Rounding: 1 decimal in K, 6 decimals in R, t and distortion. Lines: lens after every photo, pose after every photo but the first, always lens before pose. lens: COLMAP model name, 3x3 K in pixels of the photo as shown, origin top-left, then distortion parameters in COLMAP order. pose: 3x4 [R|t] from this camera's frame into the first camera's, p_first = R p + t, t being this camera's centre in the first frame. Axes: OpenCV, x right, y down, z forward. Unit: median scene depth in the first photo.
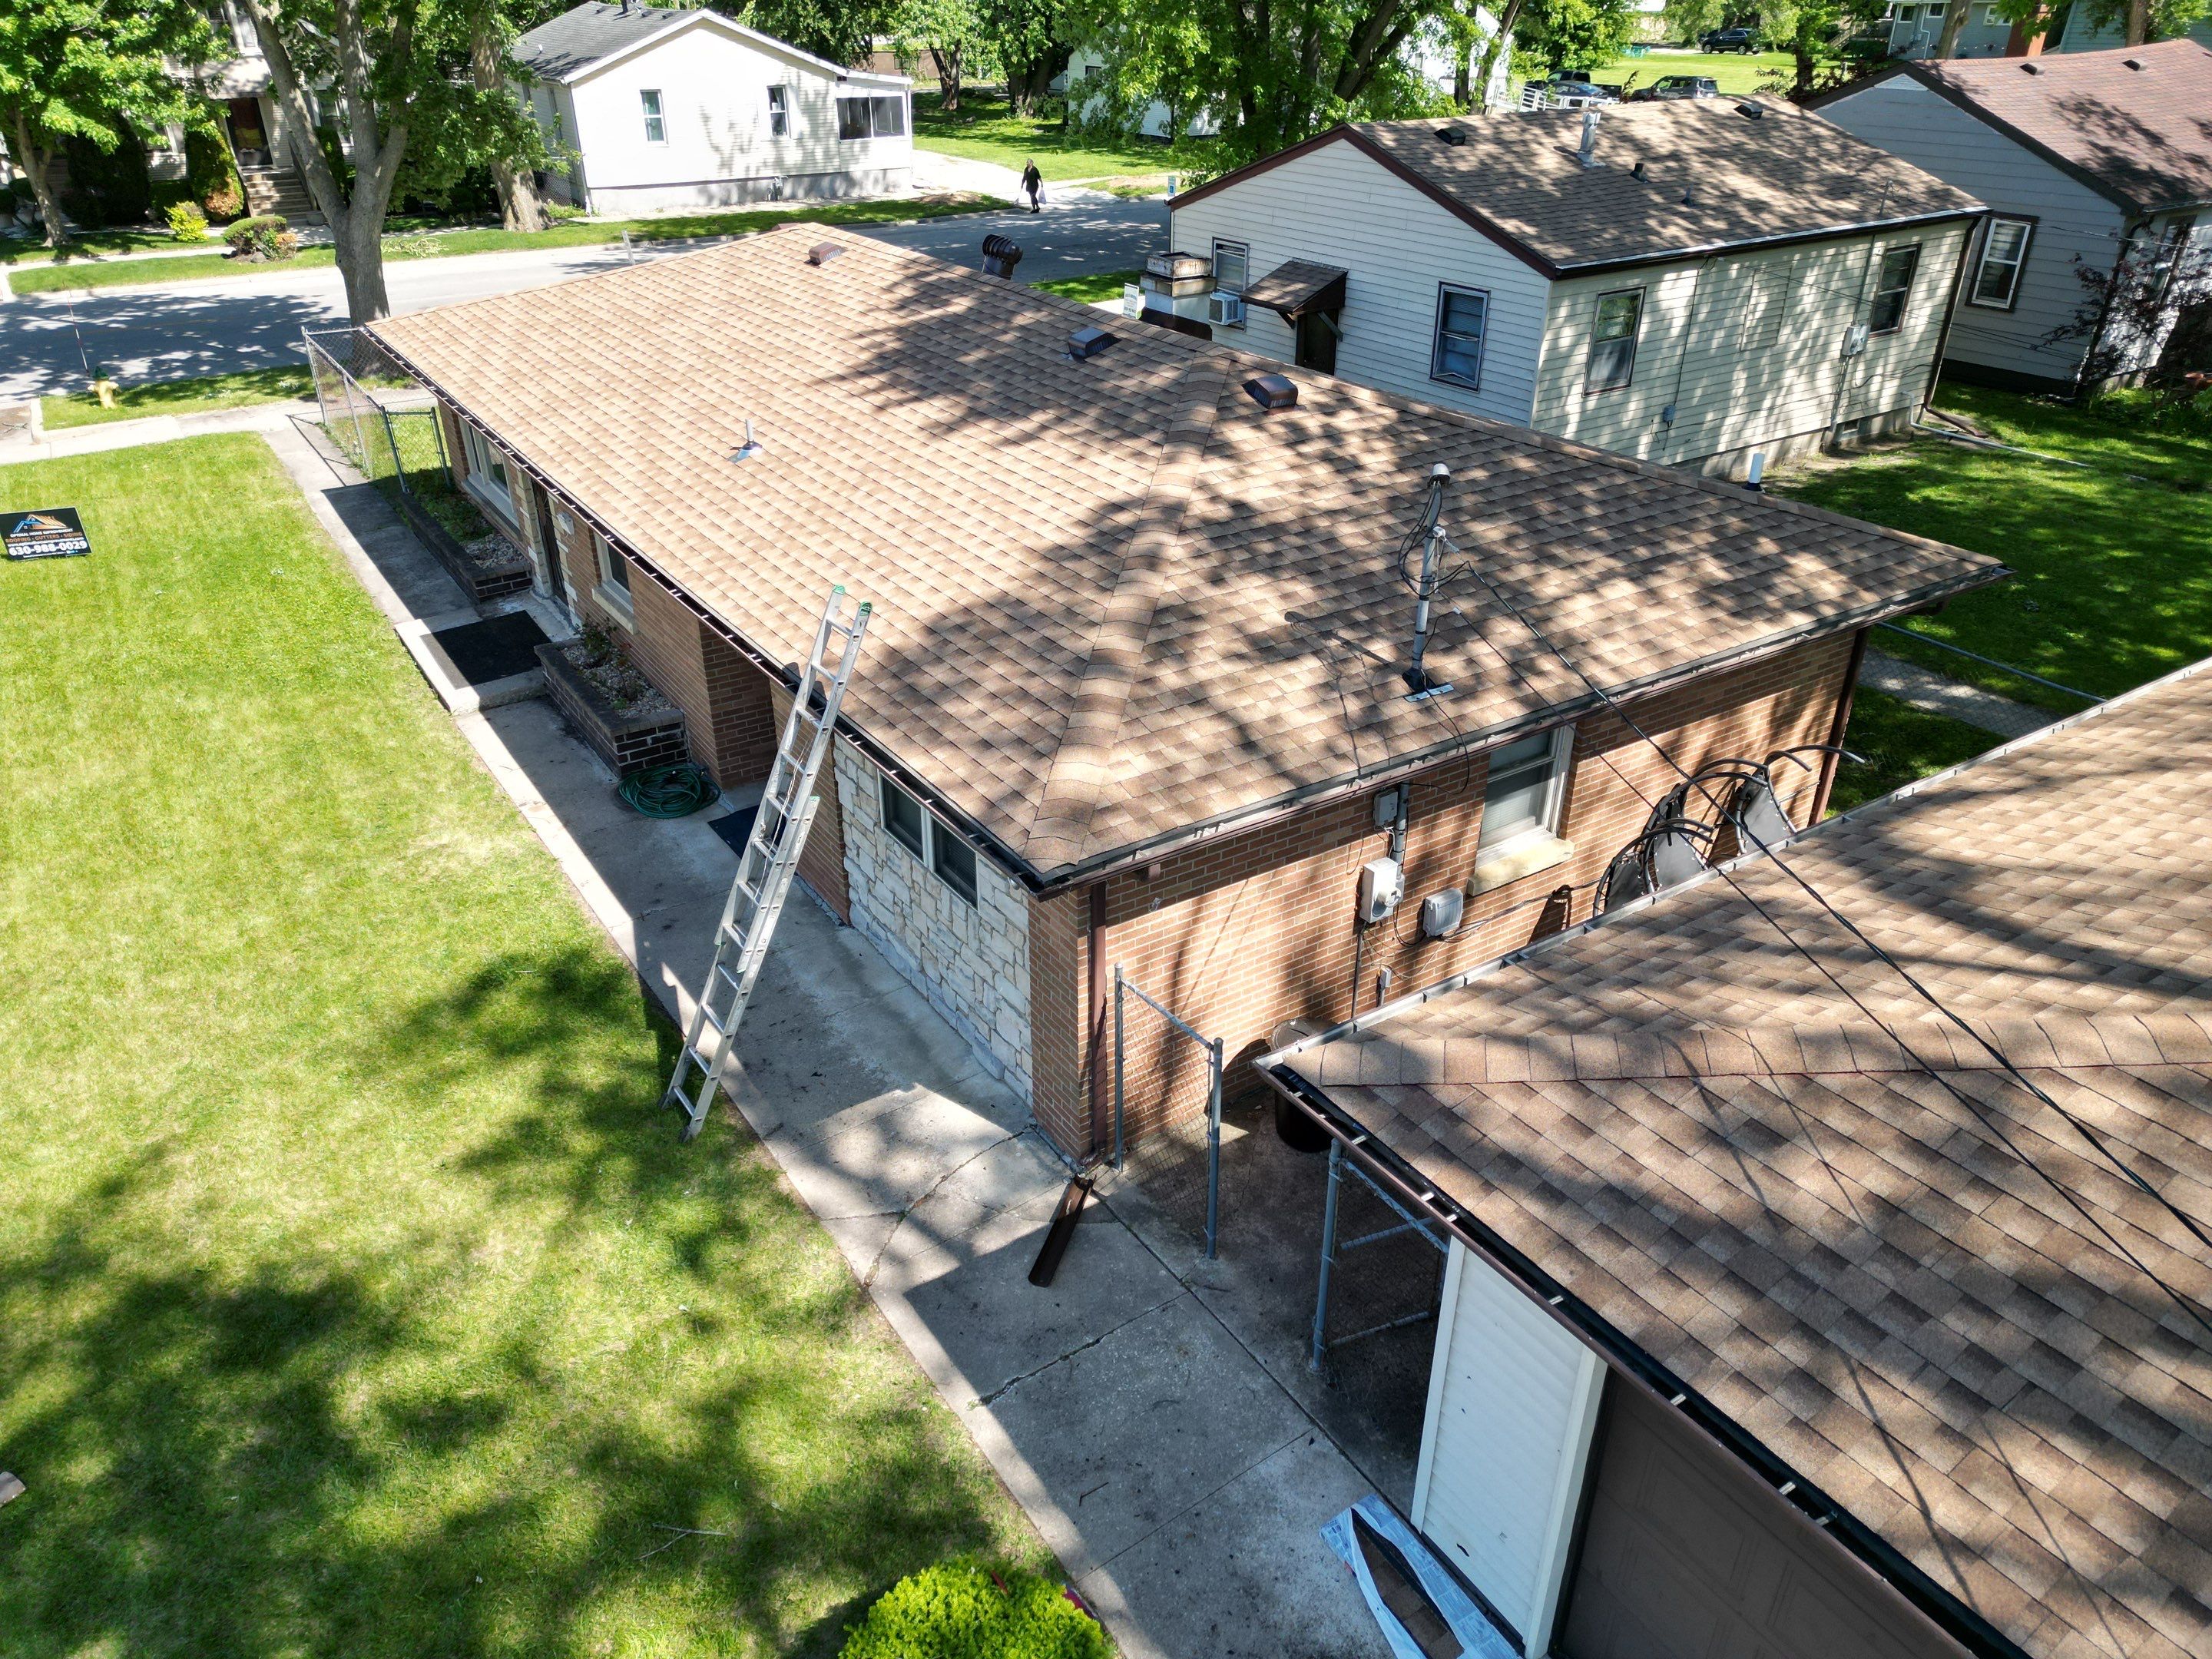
lens RADIAL K [[1584.4, 0, 1093.9], [0, 1584.4, 821.9], [0, 0, 1]] dist [0.013498, -0.017440]
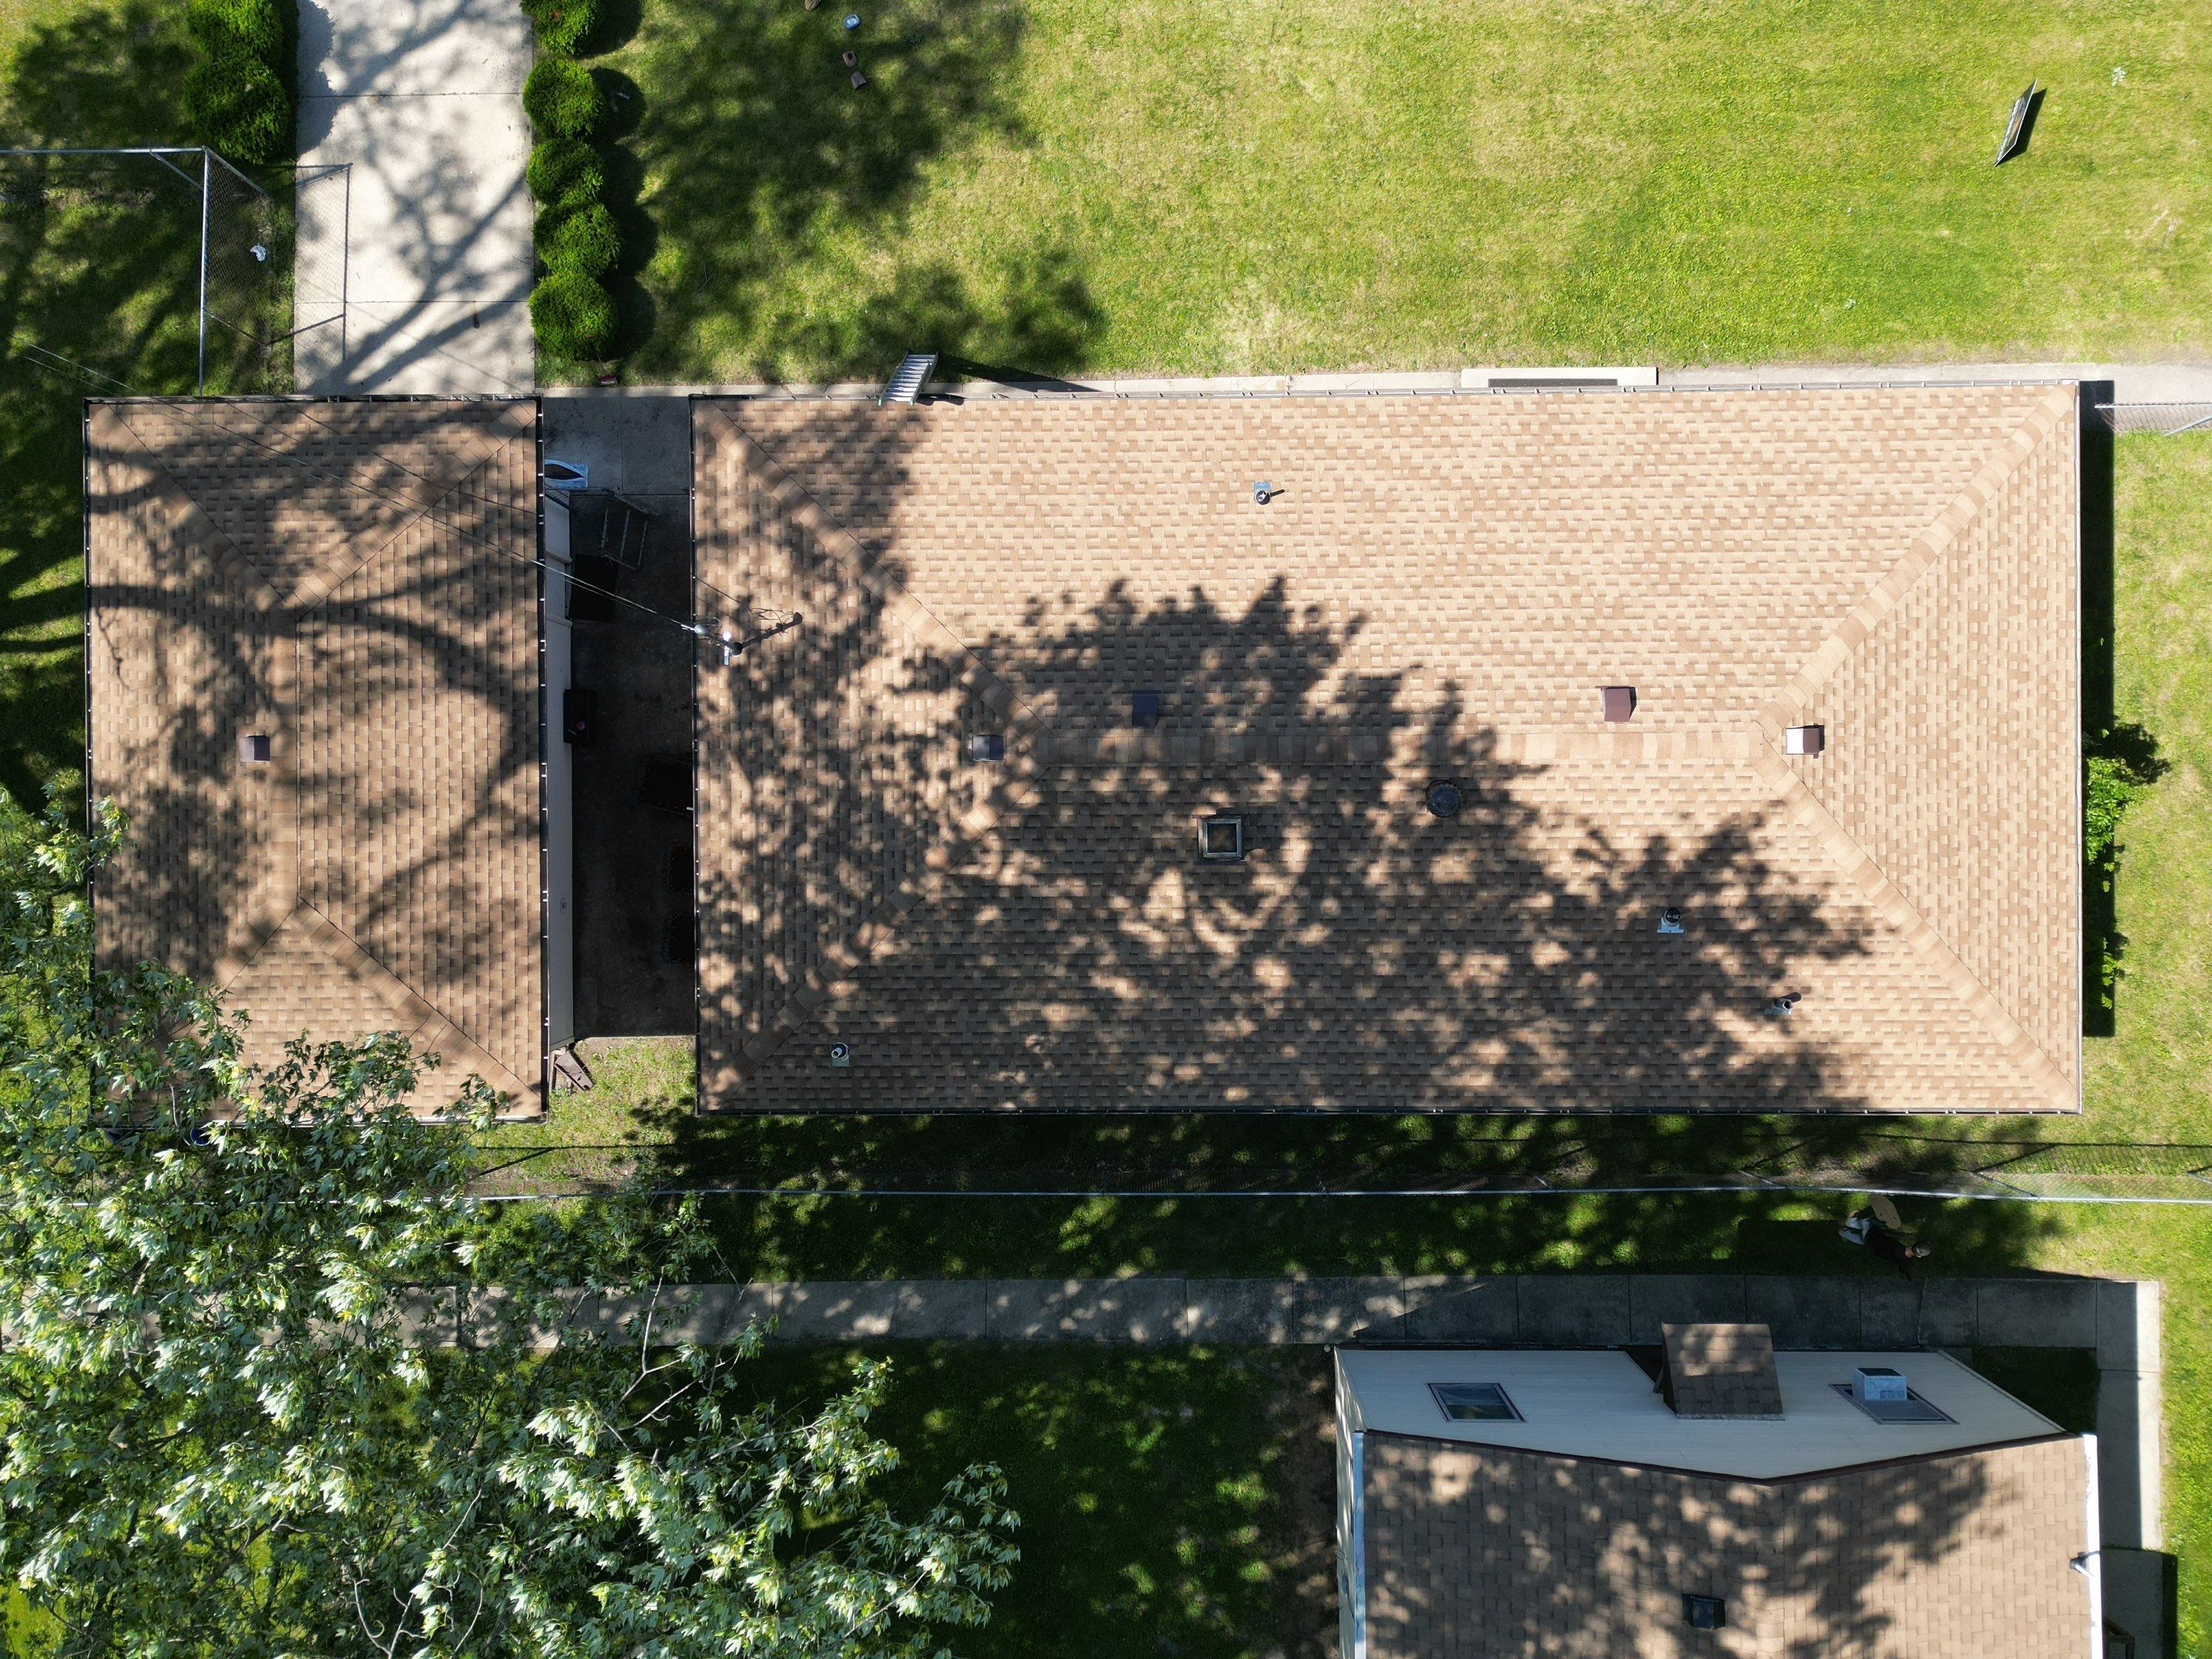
lens RADIAL K [[1584.4, 0, 1093.9], [0, 1584.4, 821.9], [0, 0, 1]] dist [0.013498, -0.017440]
pose [[-0.534423, 0.845159, 0.009884, 0.159979], [-0.372406, -0.245951, 0.894887, -2.724394], [0.758753, 0.474567, 0.446184, 0.752580]]
